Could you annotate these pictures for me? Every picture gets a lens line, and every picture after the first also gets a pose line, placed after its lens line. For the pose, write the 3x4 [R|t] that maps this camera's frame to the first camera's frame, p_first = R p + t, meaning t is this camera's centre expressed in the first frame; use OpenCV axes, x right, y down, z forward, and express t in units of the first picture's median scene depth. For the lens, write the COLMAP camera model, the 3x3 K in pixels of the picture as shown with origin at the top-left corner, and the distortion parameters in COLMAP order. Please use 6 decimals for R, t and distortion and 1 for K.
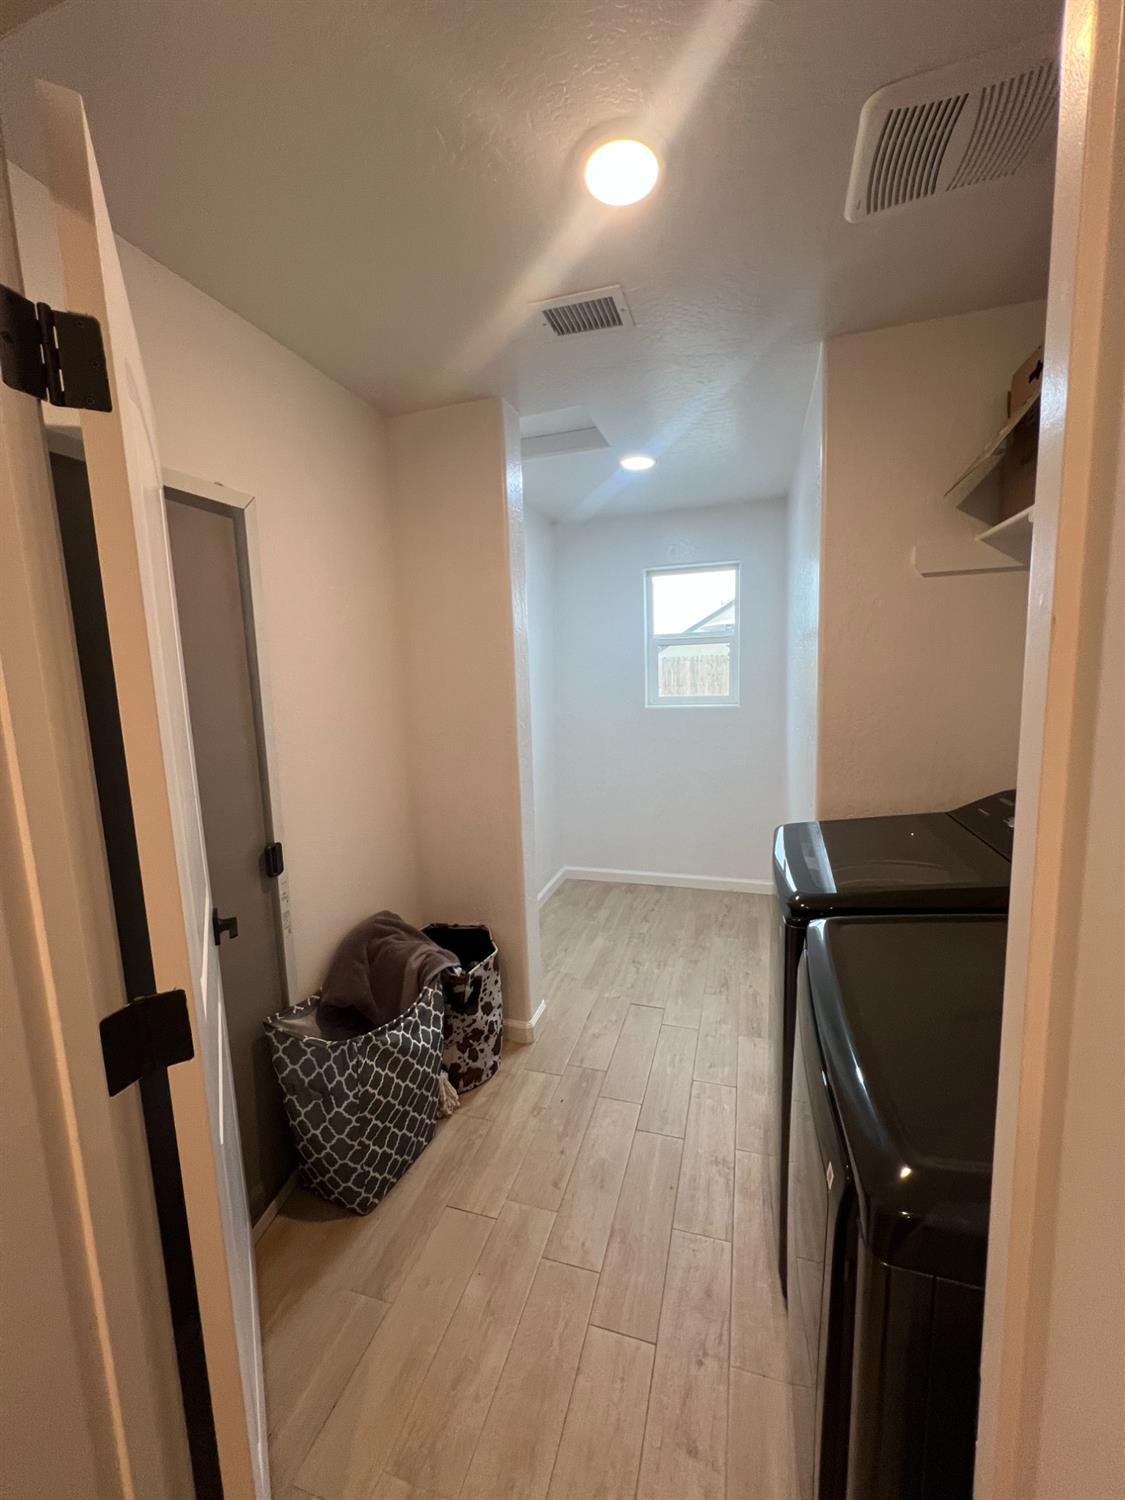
lens RADIAL K [[599.3, 0, 561.3], [0, 599.3, 750.2], [0, 0, 1]] dist [0.001347, 0.000480]
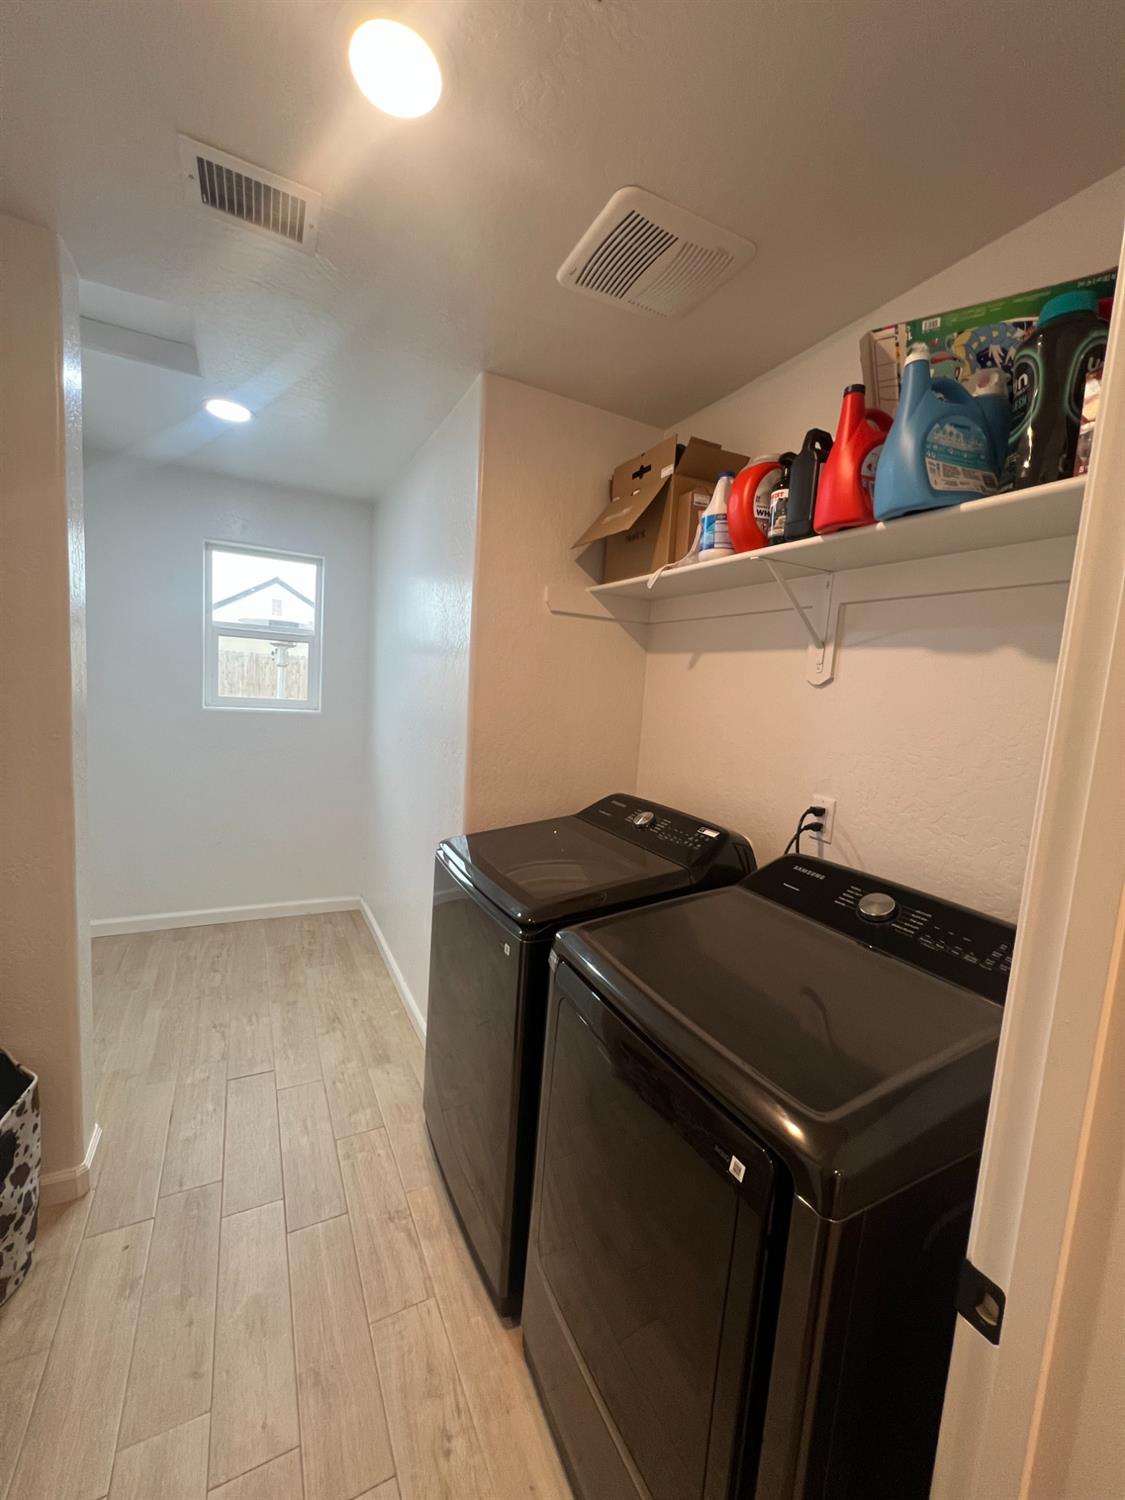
lens RADIAL K [[599.3, 0, 561.3], [0, 599.3, 750.2], [0, 0, 1]] dist [0.001347, 0.000480]
pose [[0.706036, 0.002943, 0.708170, -0.166887], [0.003049, 0.999969, -0.007195, -0.012998], [-0.708169, 0.007239, 0.706006, 0.138211]]
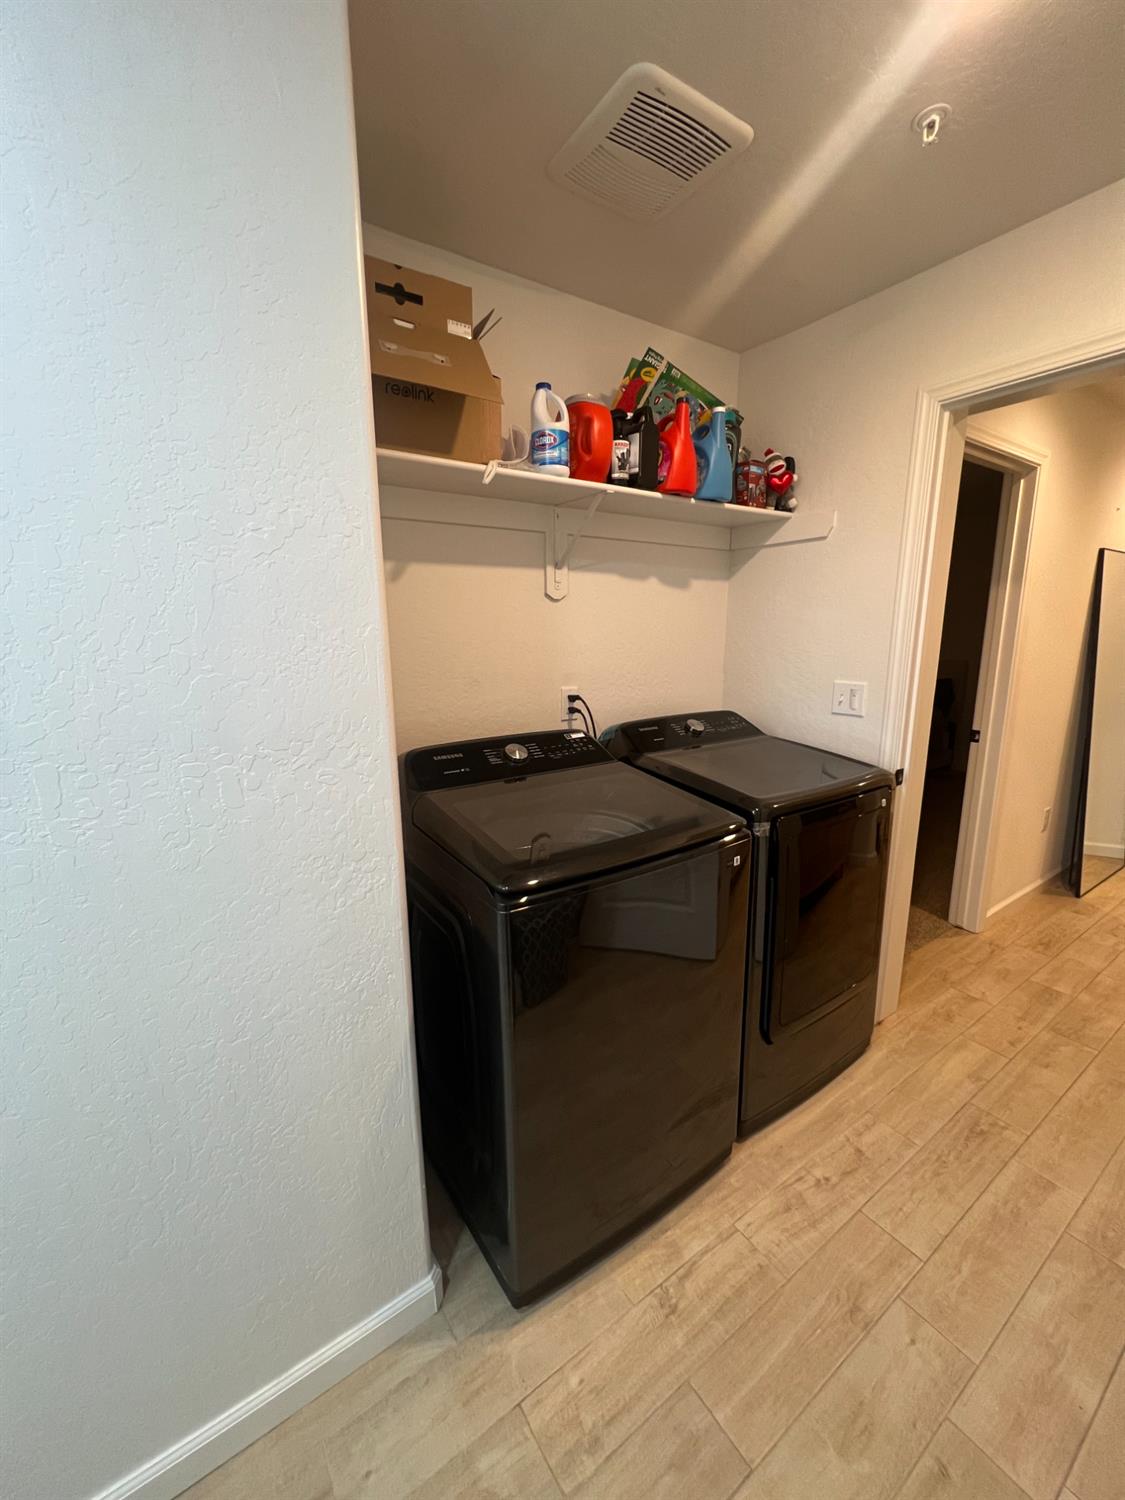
lens RADIAL K [[599.3, 0, 561.3], [0, 599.3, 750.2], [0, 0, 1]] dist [0.001347, 0.000480]
pose [[-0.782843, -0.082687, 0.616701, -0.016814], [0.116256, 0.954240, 0.275519, -0.126708], [-0.611262, 0.287384, -0.737407, 1.149919]]
